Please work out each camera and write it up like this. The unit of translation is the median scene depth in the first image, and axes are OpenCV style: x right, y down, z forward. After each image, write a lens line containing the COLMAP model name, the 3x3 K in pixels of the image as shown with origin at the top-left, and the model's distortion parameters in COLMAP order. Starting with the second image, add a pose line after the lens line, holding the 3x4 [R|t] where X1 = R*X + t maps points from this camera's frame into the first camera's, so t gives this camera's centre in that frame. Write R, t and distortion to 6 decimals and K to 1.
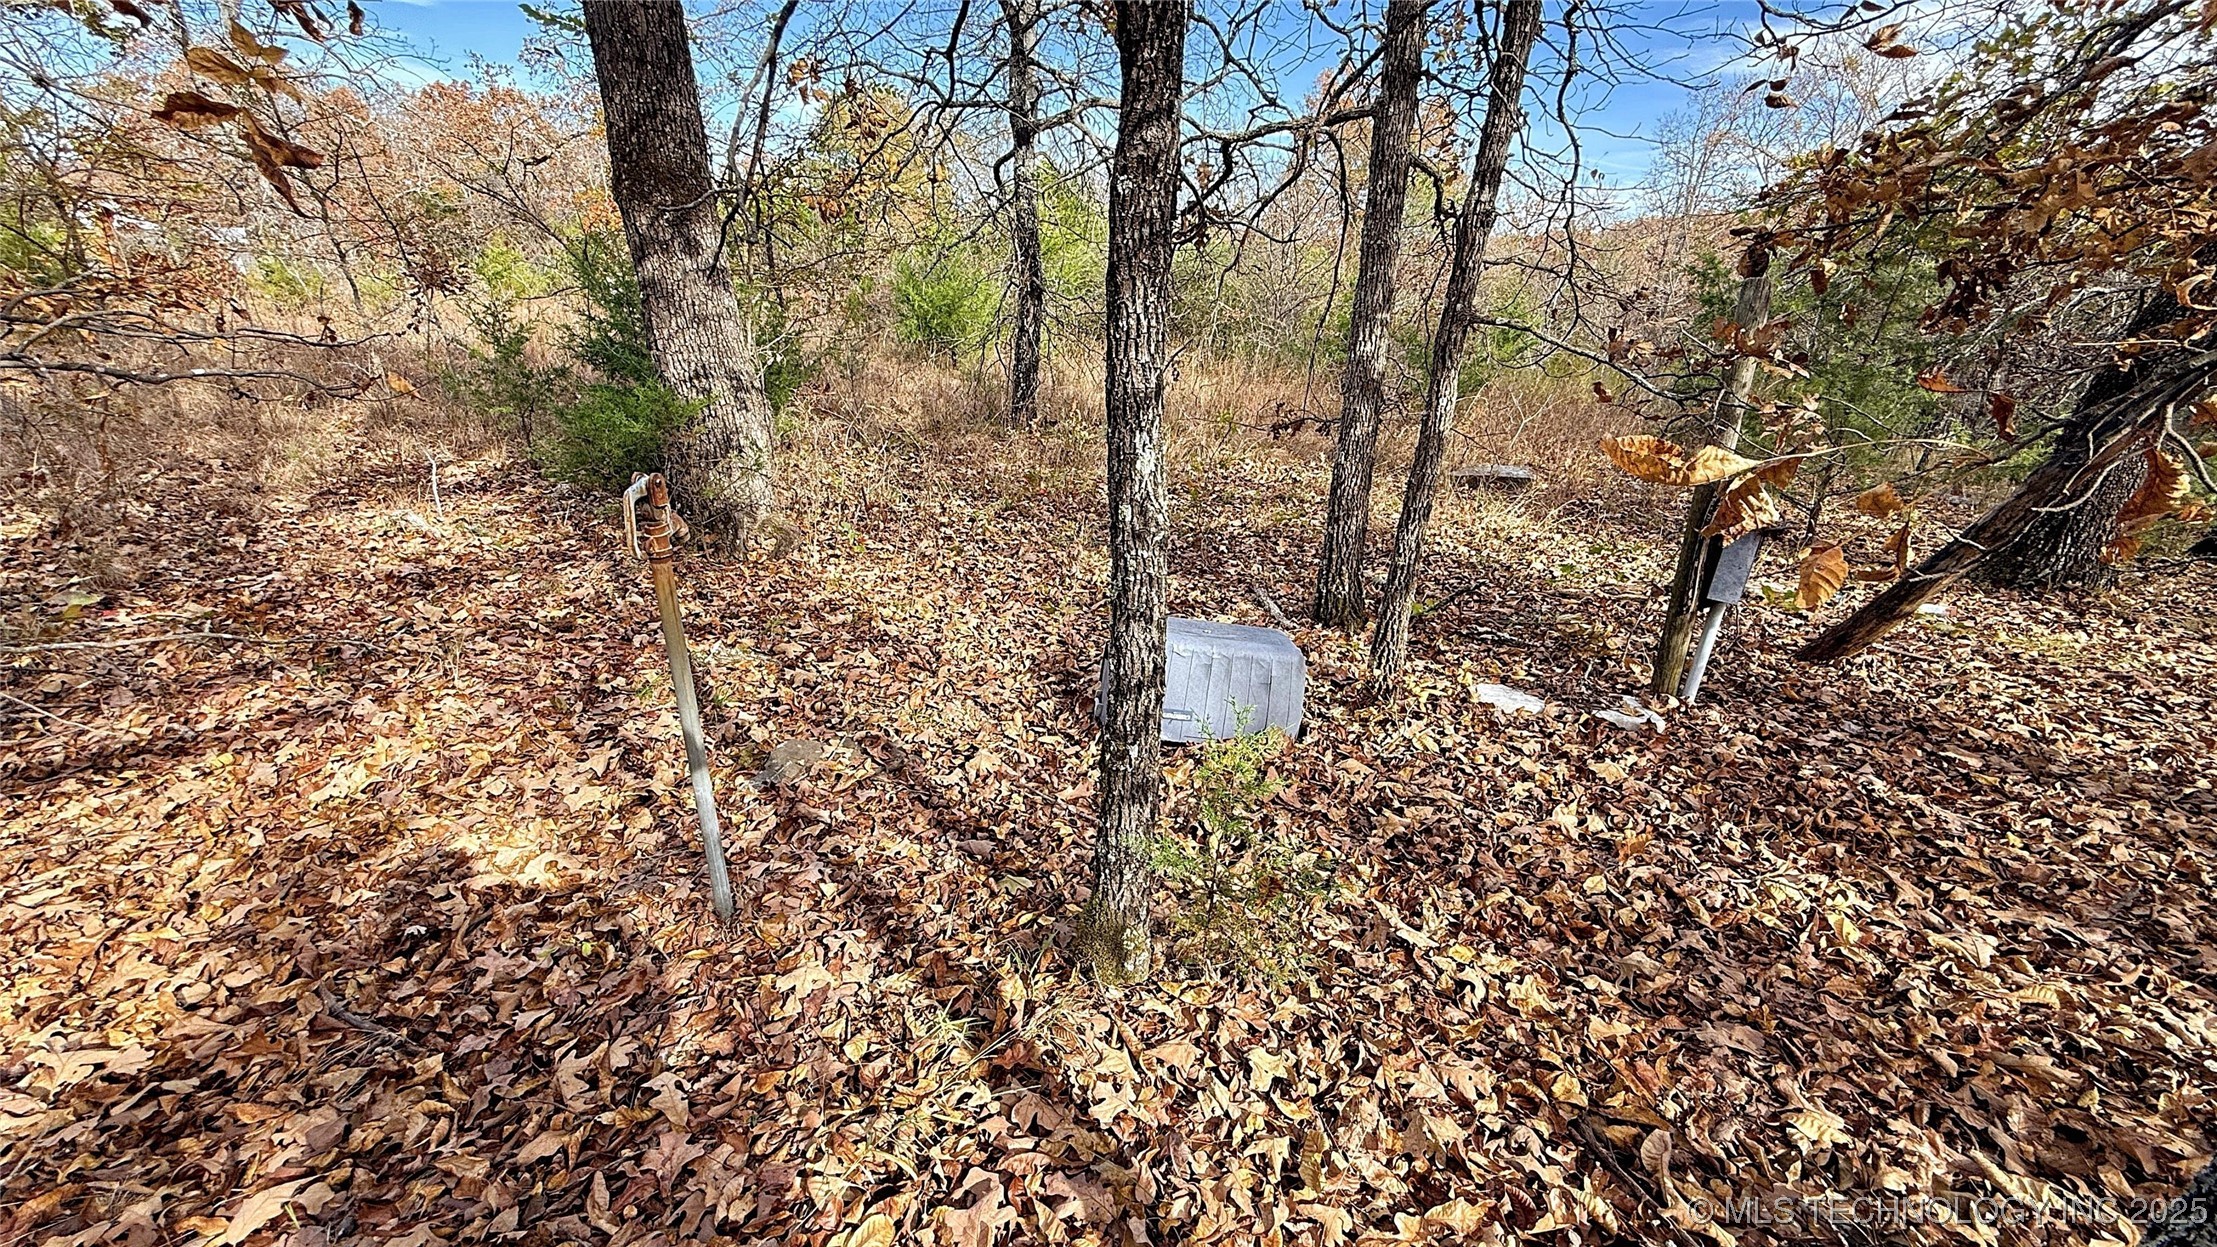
lens RADIAL K [[903.2, 0, 1107.6], [0, 903.2, 623.6], [0, 0, 1]] dist [-0.001489, -0.000064]
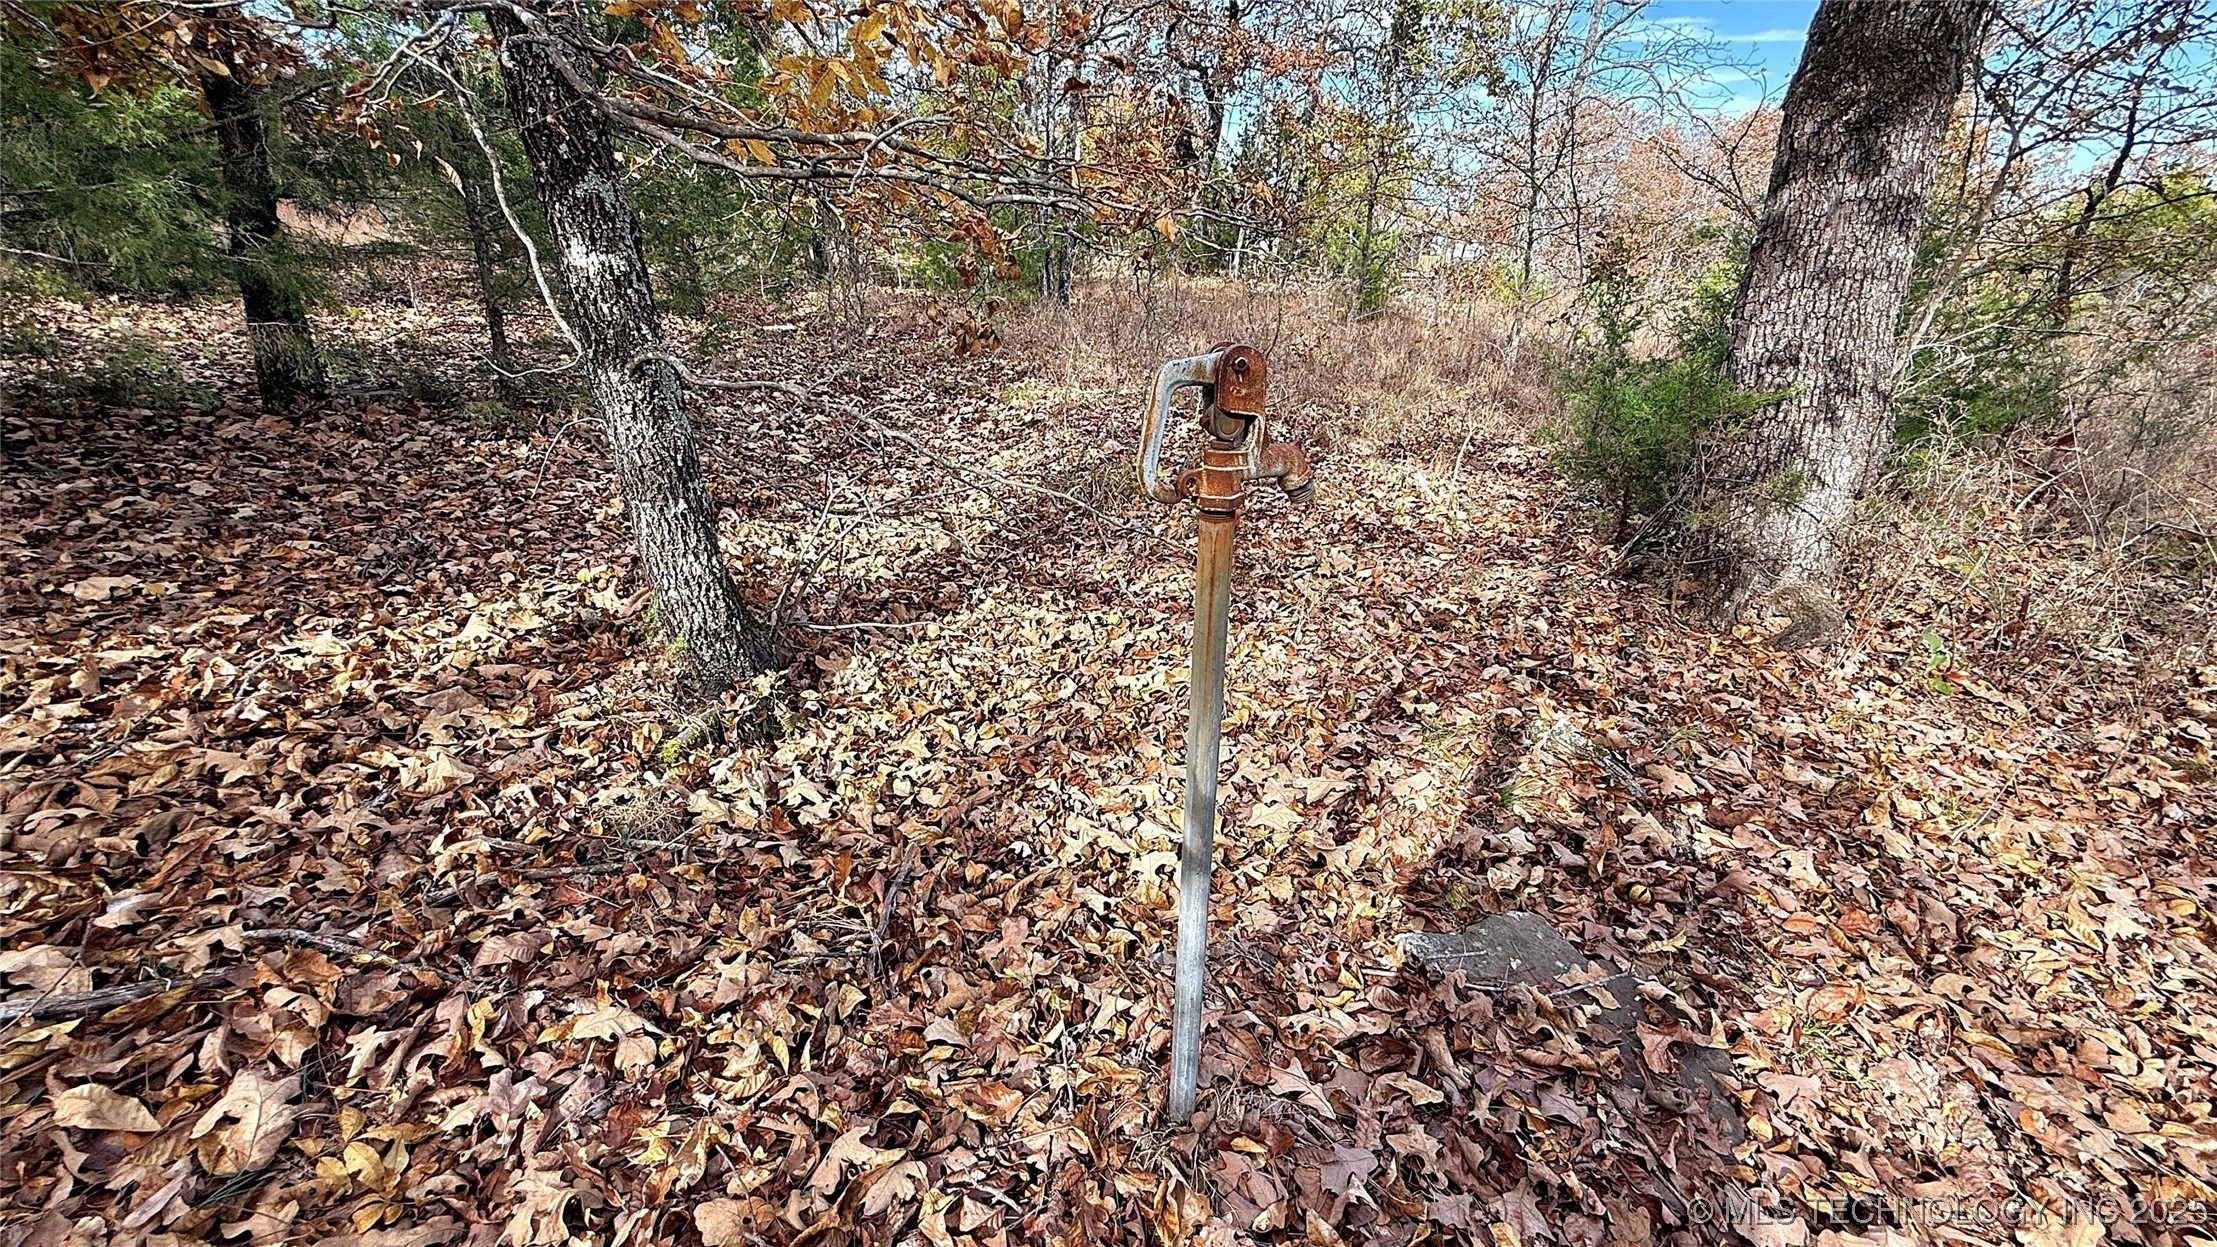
lens RADIAL K [[903.2, 0, 1109.0], [0, 903.2, 617.2], [0, 0, 1]] dist [-0.001489, -0.000064]
pose [[0.405257, 0.333321, -0.851272, -0.025178], [-0.369288, 0.911498, 0.181099, -0.041139], [0.836297, 0.240973, 0.492482, 0.355222]]
